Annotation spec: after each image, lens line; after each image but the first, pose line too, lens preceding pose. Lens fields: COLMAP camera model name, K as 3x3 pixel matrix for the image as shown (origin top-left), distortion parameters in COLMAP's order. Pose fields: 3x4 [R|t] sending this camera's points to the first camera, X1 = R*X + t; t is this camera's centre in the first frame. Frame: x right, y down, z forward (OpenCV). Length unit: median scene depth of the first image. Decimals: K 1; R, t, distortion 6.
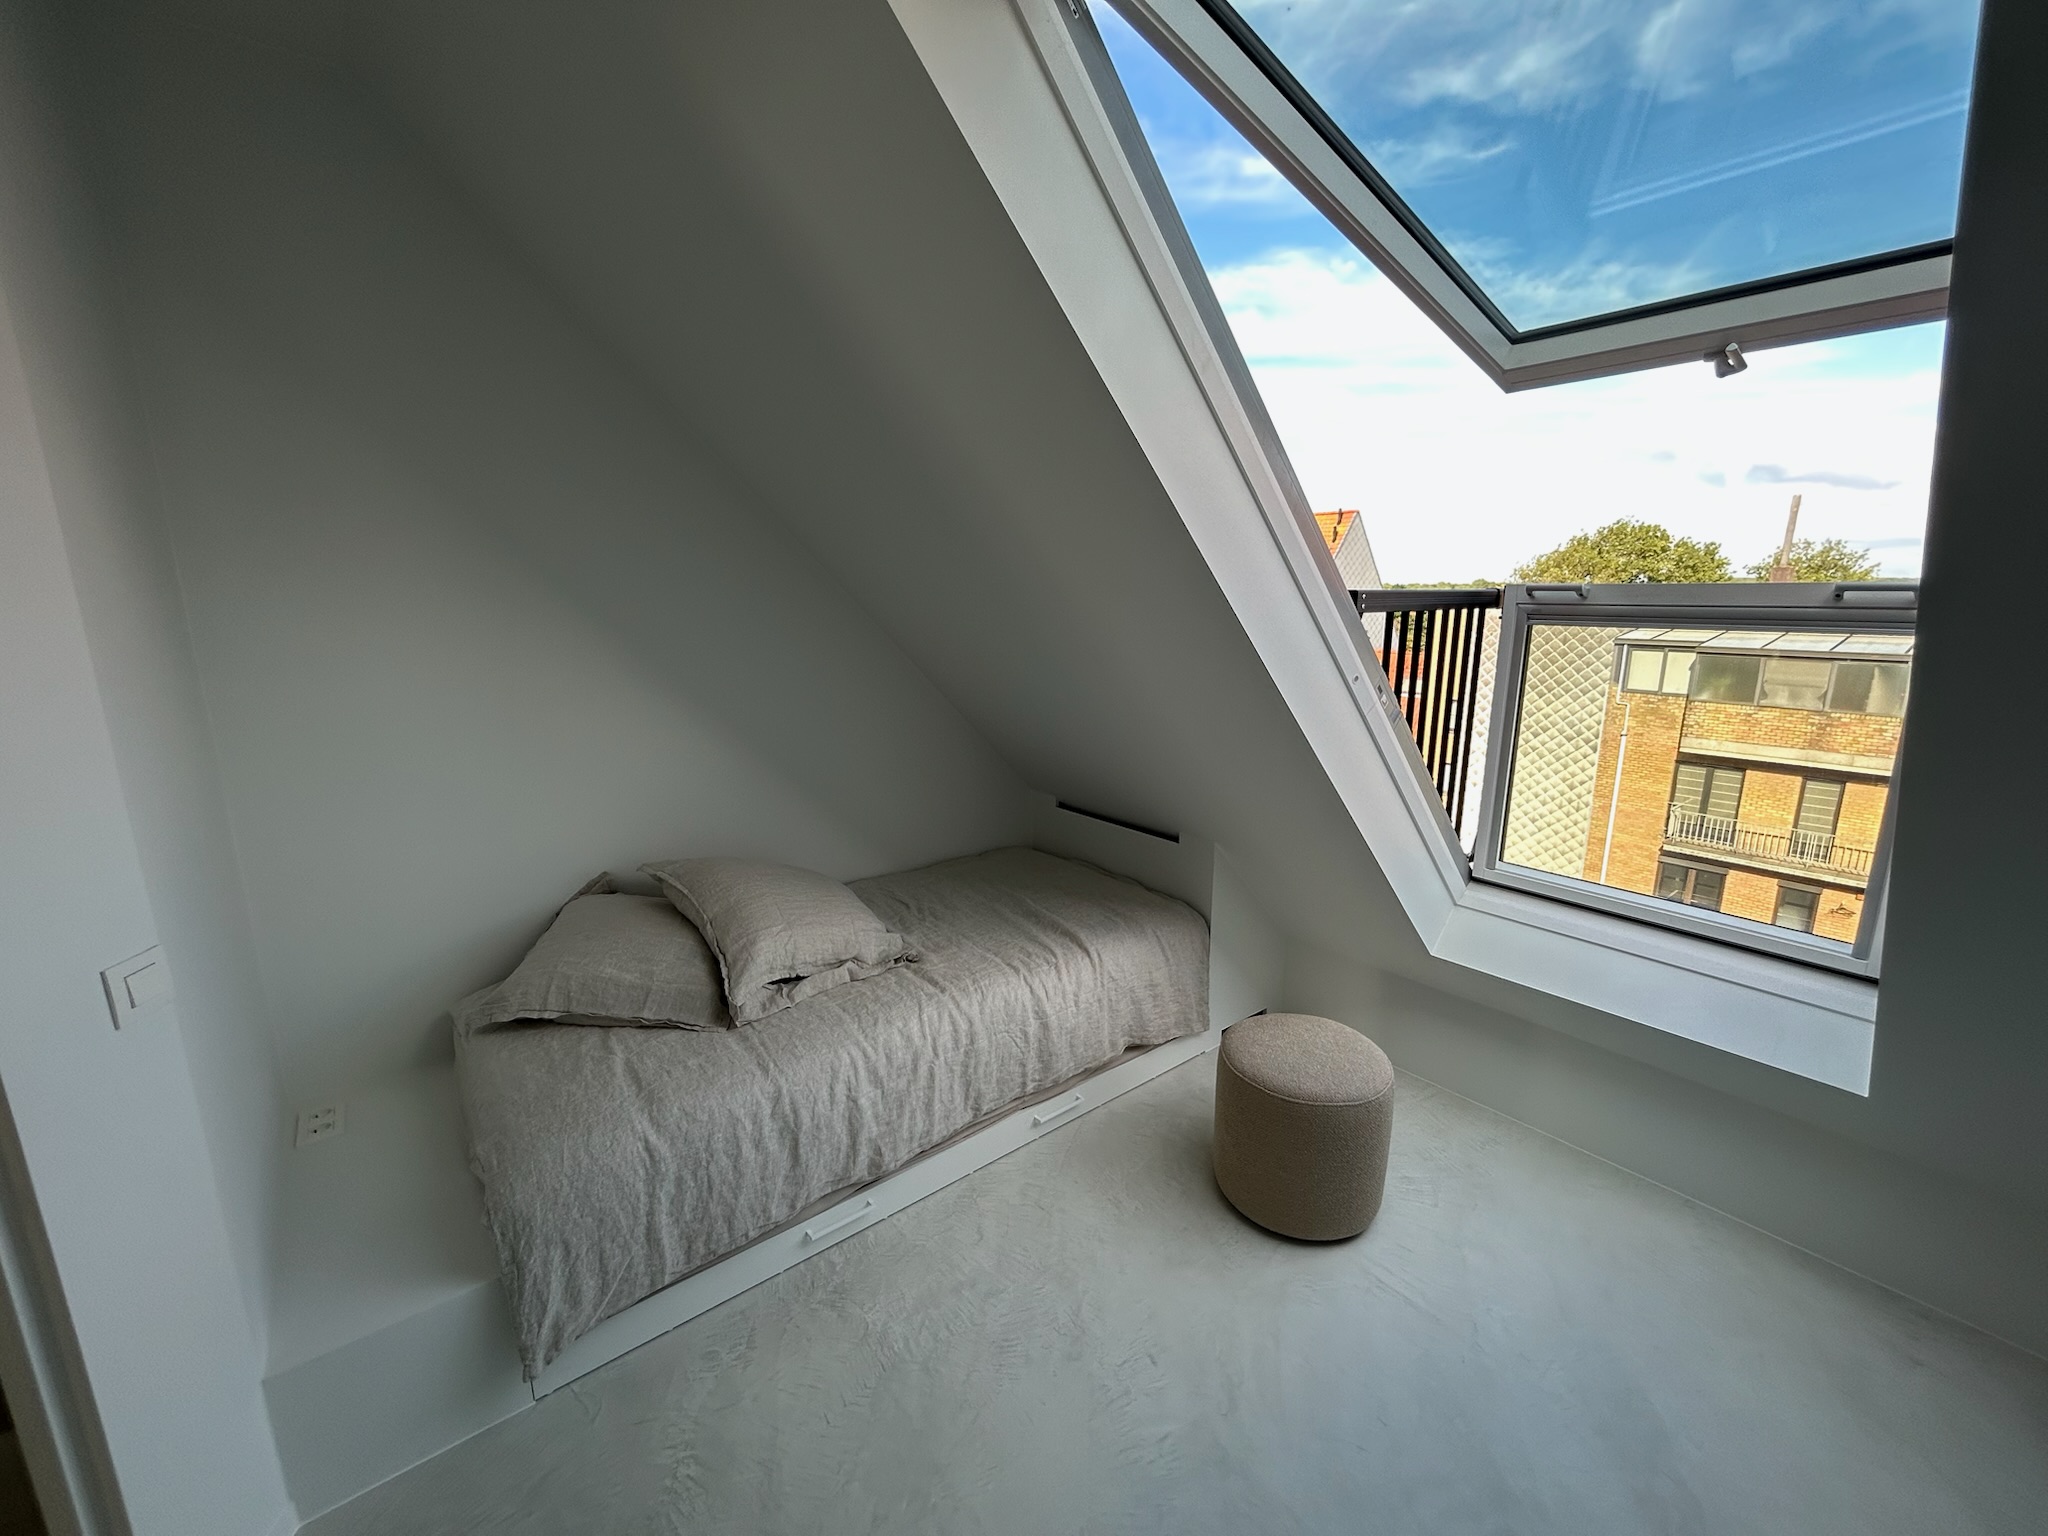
lens RADIAL K [[827.7, 0, 1024.0], [0, 827.7, 768.0], [0, 0, 1]] dist [-0.017592, 0.013306]
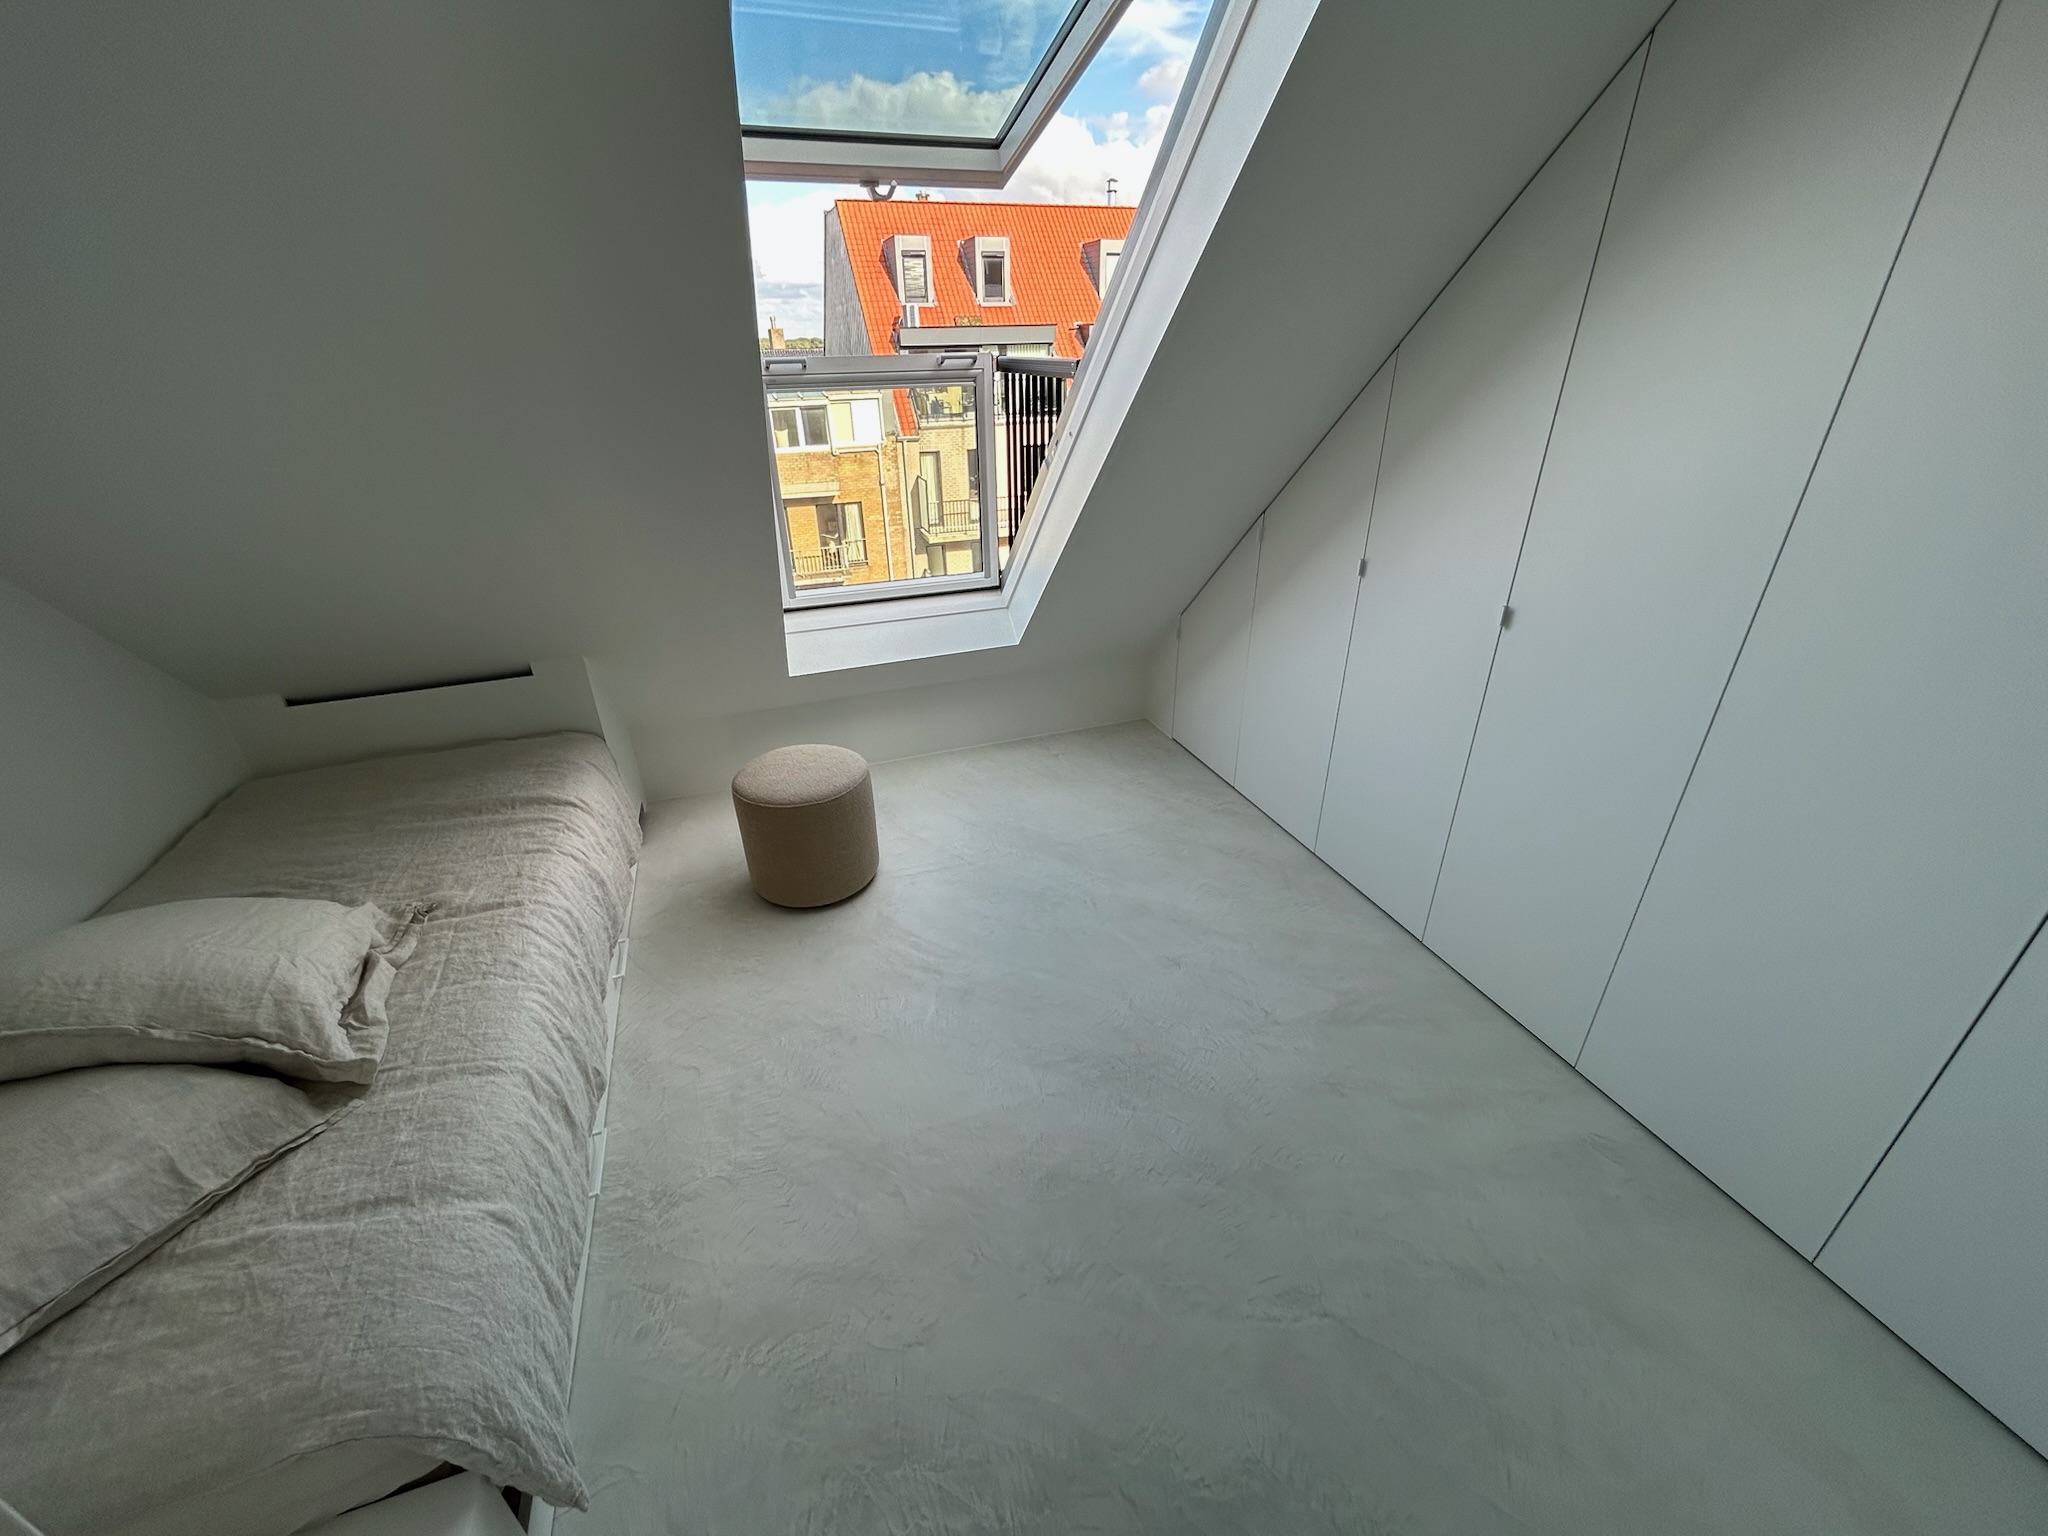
lens RADIAL K [[827.7, 0, 1024.0], [0, 827.7, 768.0], [0, 0, 1]] dist [-0.017592, 0.013306]
pose [[0.328889, -0.438588, 0.836345, -0.632431], [0.217665, 0.896974, 0.384786, -0.070578], [-0.918941, 0.055491, 0.390471, 0.217404]]
